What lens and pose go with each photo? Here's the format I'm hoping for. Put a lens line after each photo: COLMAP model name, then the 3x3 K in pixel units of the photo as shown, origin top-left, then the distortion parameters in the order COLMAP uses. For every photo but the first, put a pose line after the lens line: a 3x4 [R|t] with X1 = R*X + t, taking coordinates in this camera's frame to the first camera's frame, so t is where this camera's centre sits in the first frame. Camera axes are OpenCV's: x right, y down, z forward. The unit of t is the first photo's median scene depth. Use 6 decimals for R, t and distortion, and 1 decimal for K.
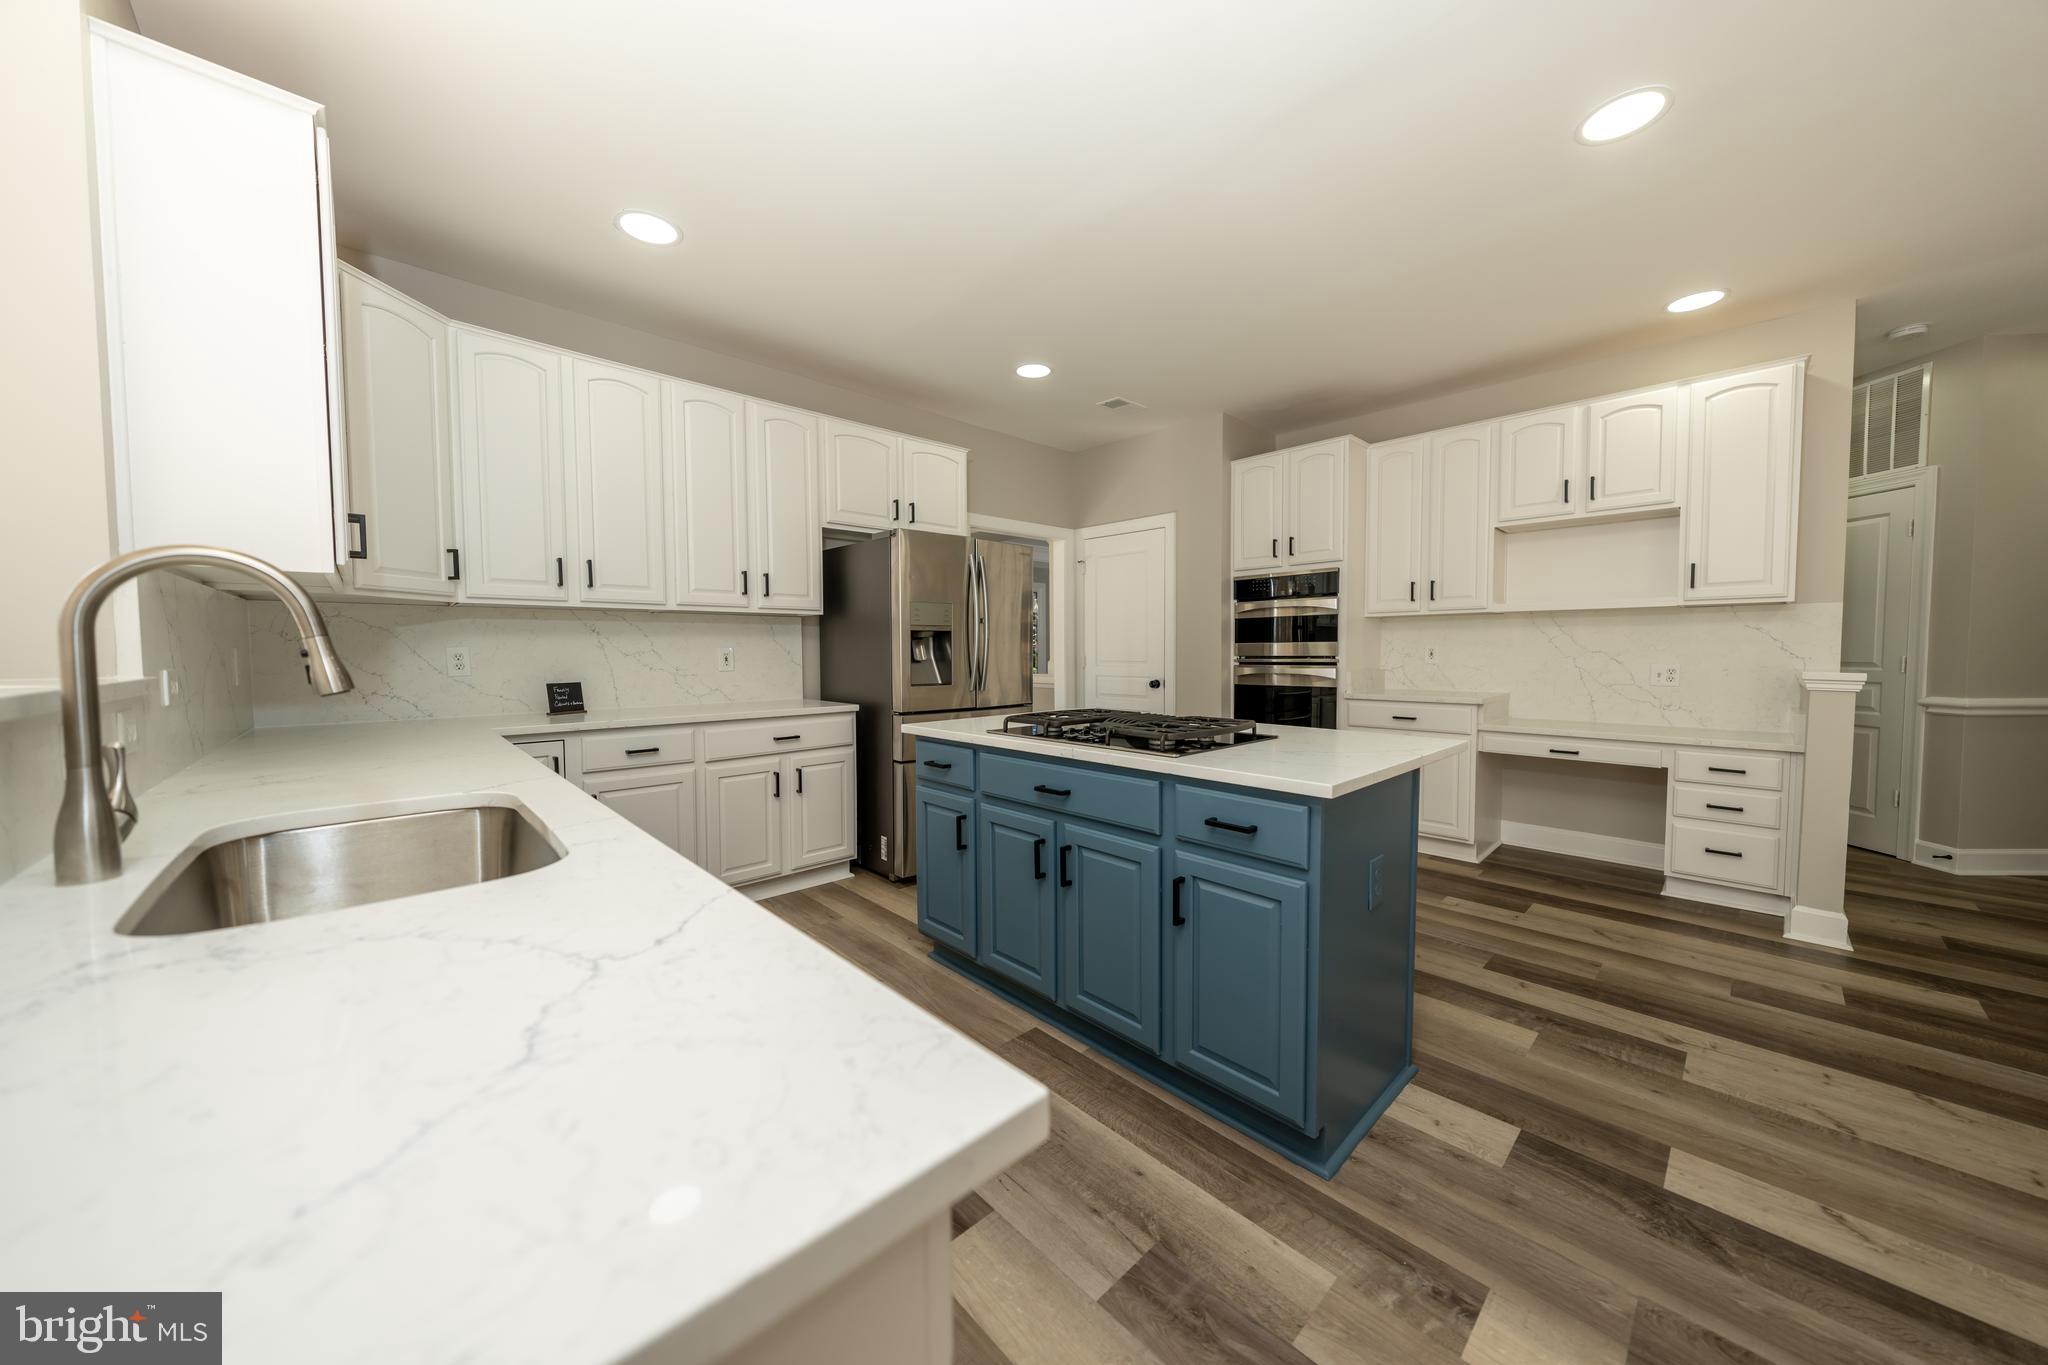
lens RADIAL K [[691.9, 0, 1028.5], [0, 691.9, 679.8], [0, 0, 1]] dist [-0.005703, 0.001321]
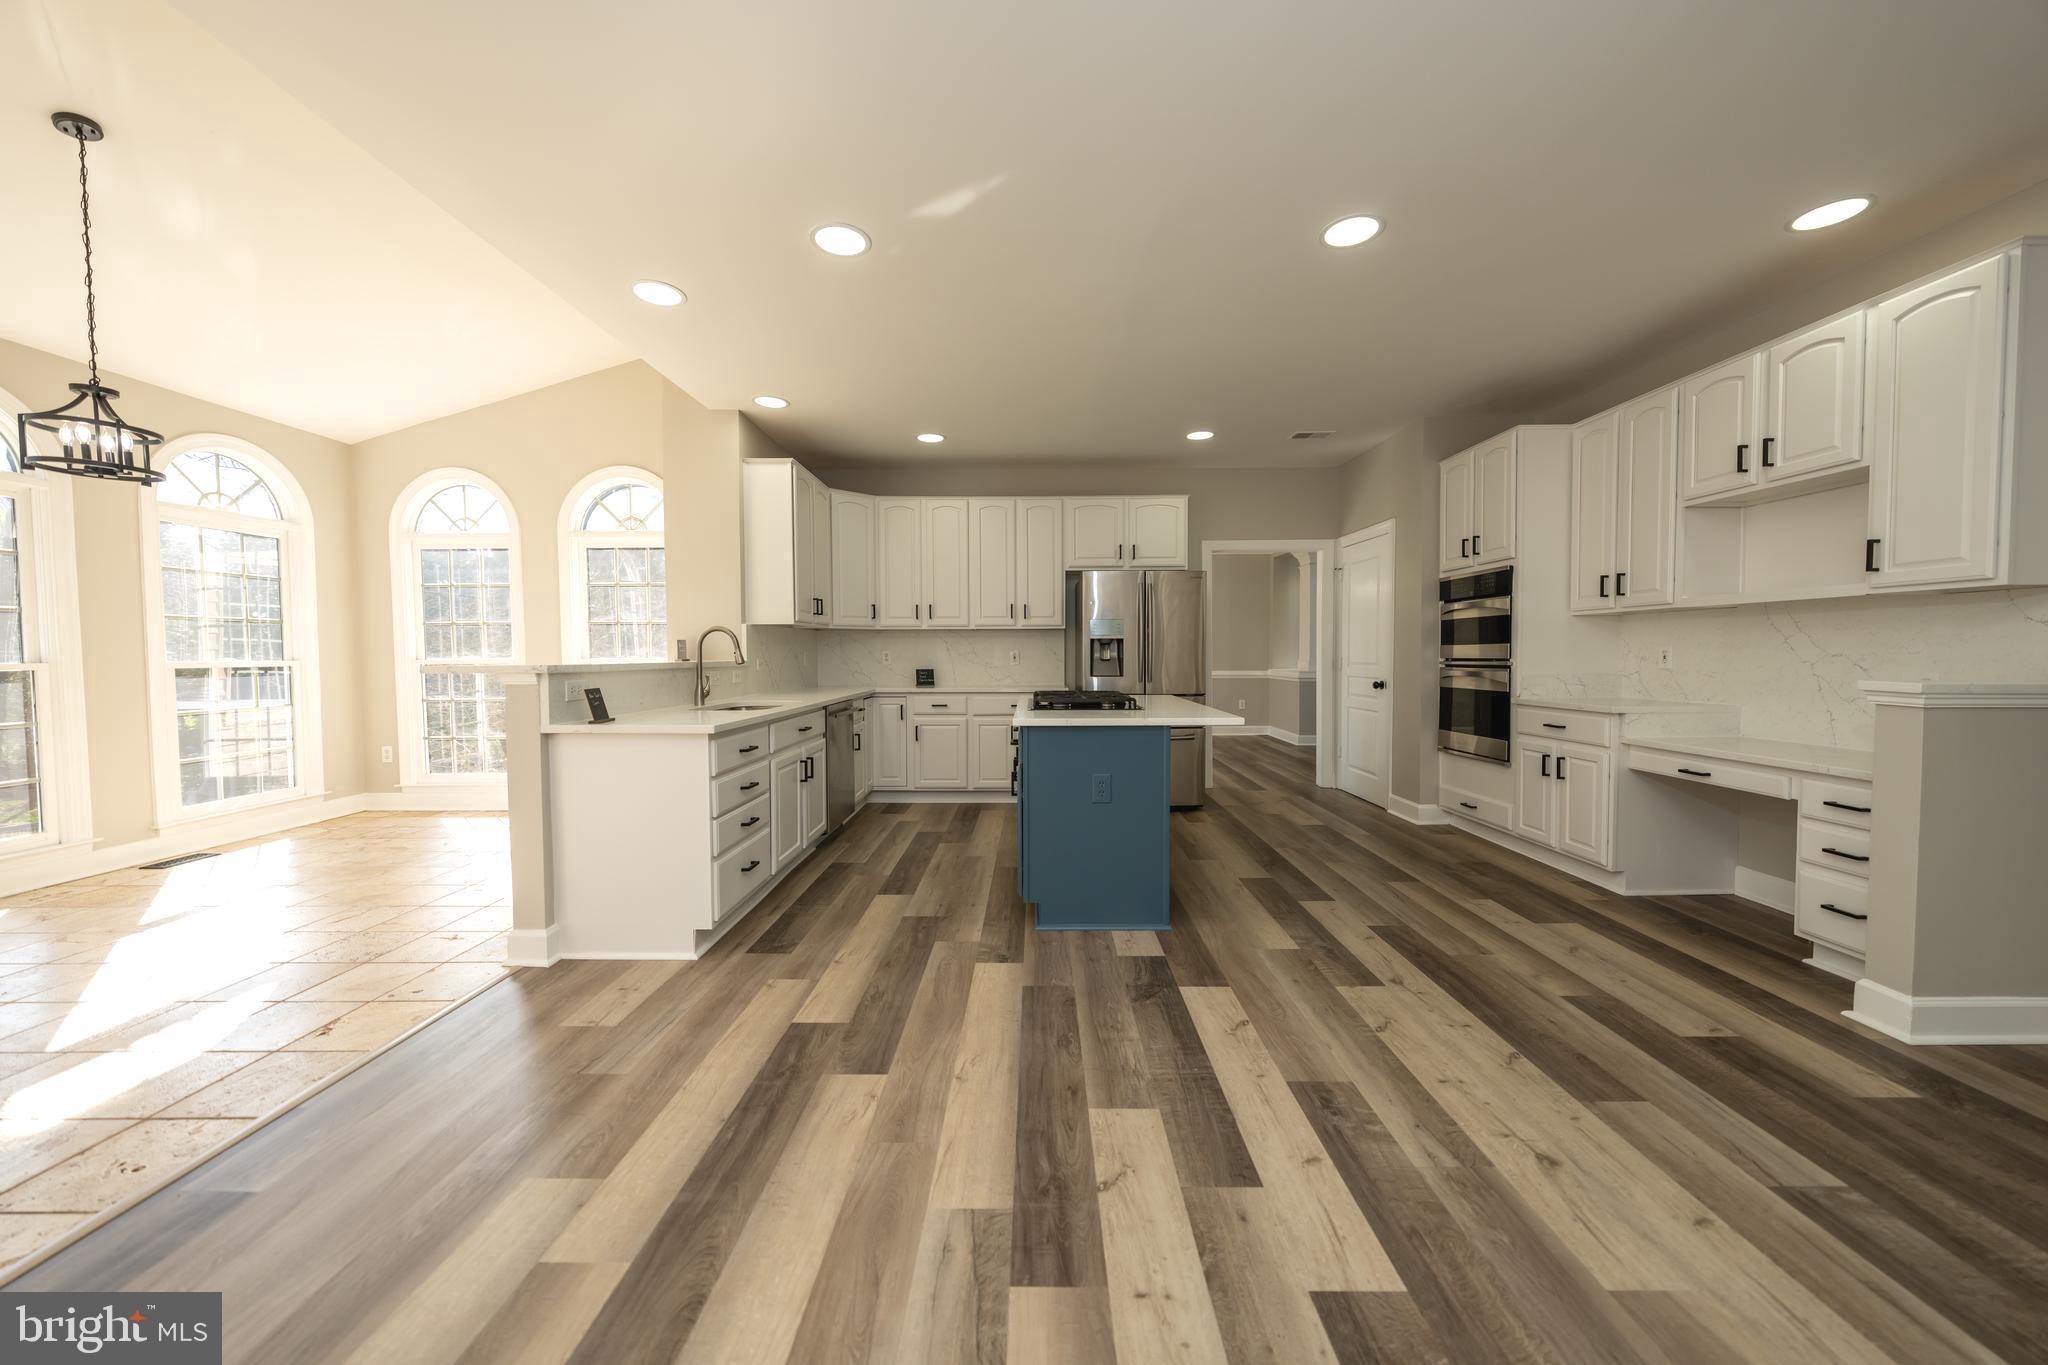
lens RADIAL K [[724.2, 0, 1028.7], [0, 724.2, 677.1], [0, 0, 1]] dist [0.000675, 0.000021]
pose [[0.722158, 0.024912, -0.691279, 0.881107], [-0.030463, 0.999527, 0.004196, 0.008914], [0.691057, 0.018028, 0.722576, -0.232481]]
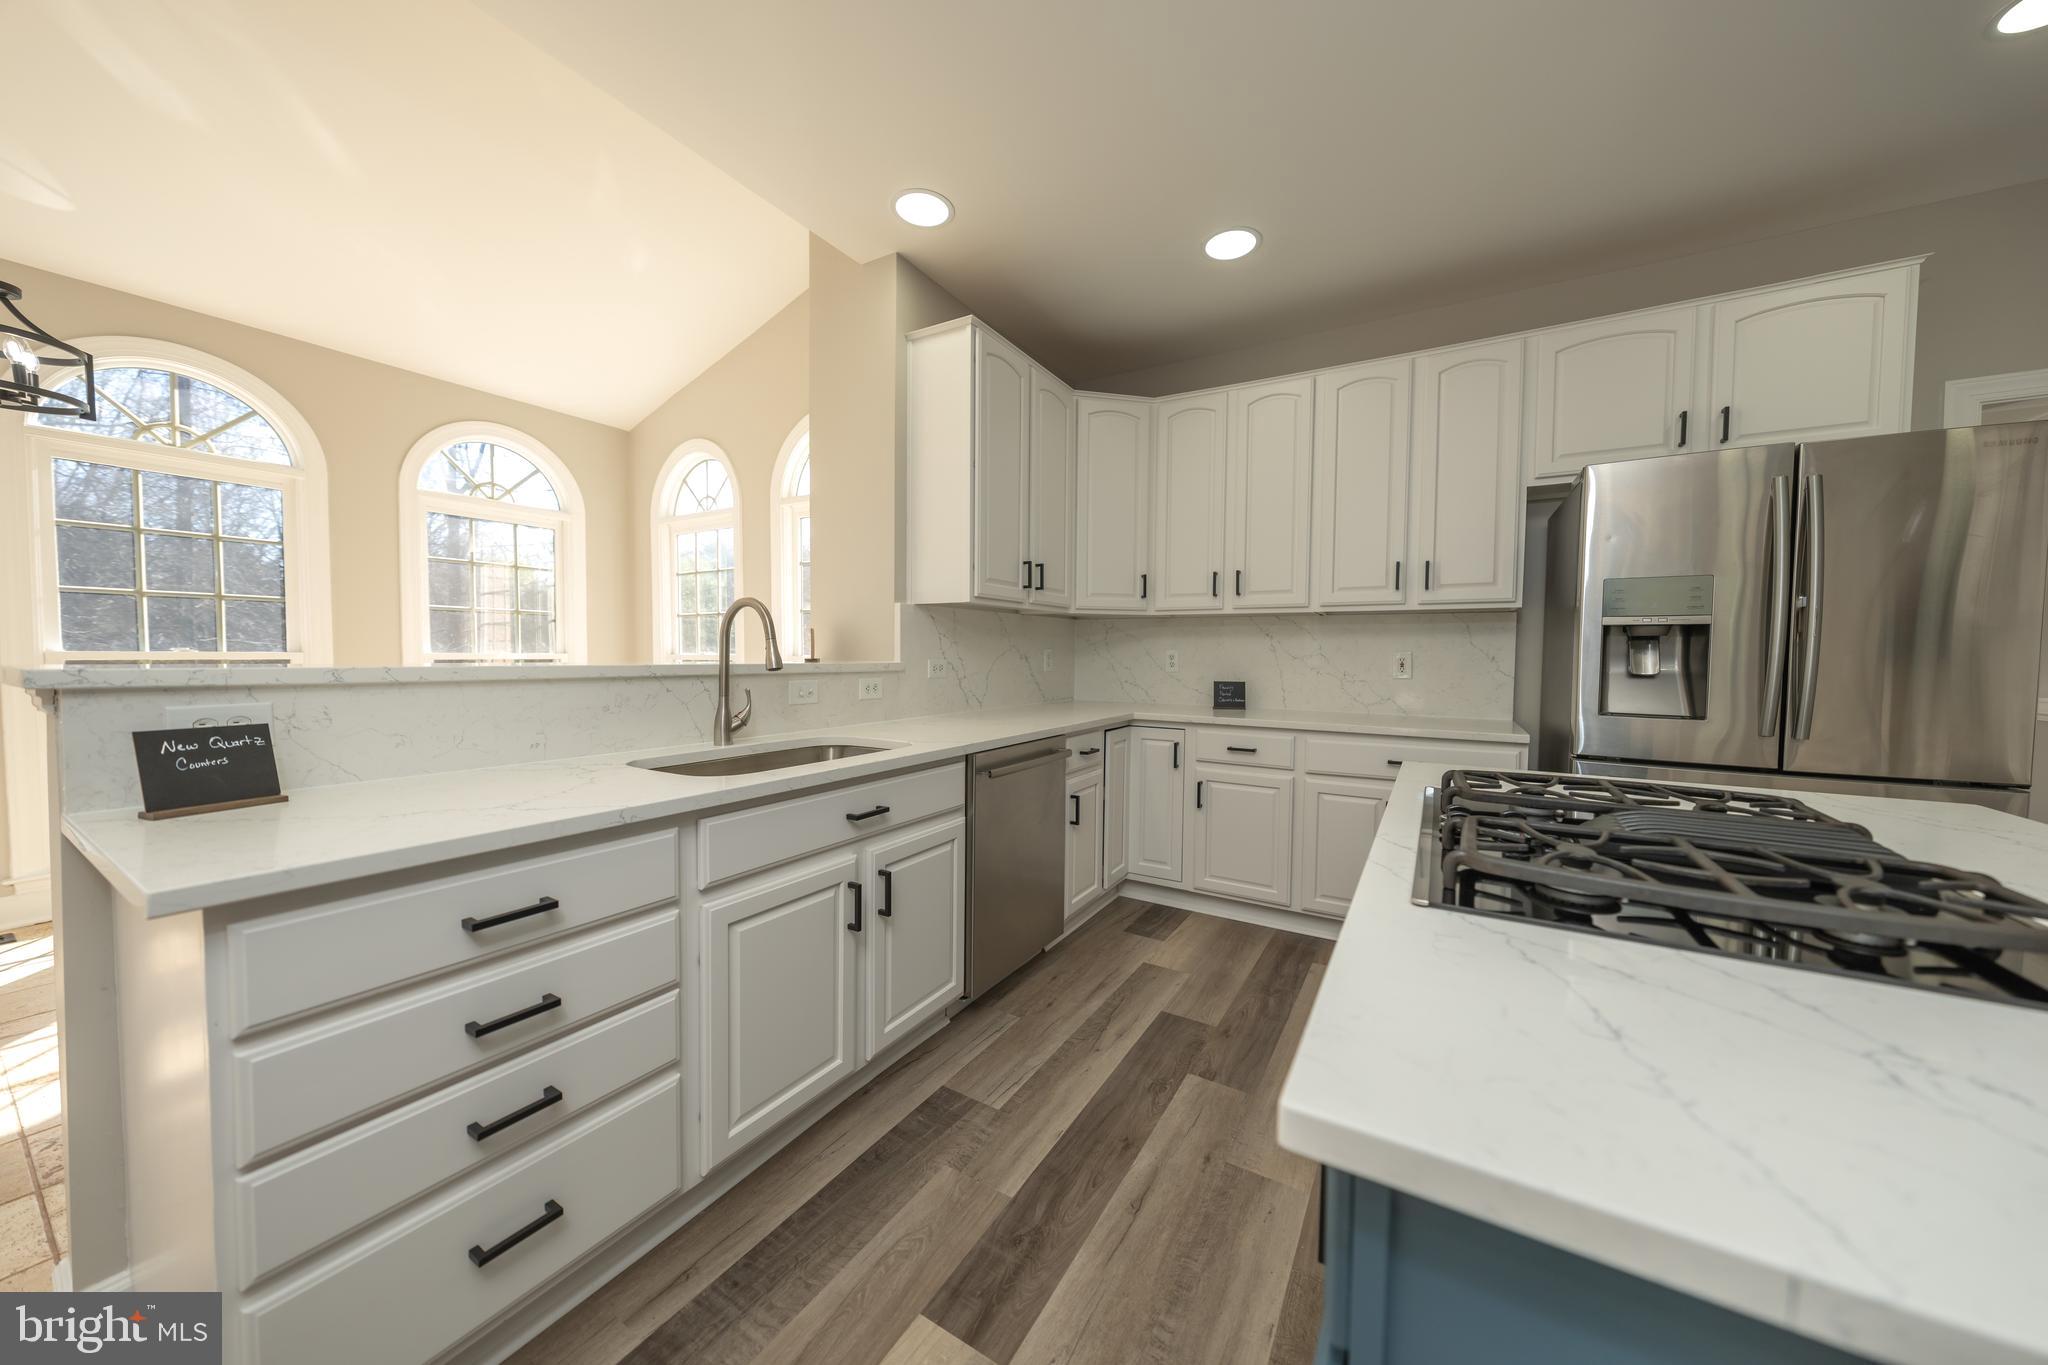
lens RADIAL K [[690.7, 0, 1028.9], [0, 690.7, 679.6], [0, 0, 1]] dist [-0.005438, 0.001160]
pose [[0.271891, 0.044149, -0.961315, 0.312400], [-0.053614, 0.998090, 0.030674, -0.015252], [0.960833, 0.043200, 0.273739, 0.364145]]
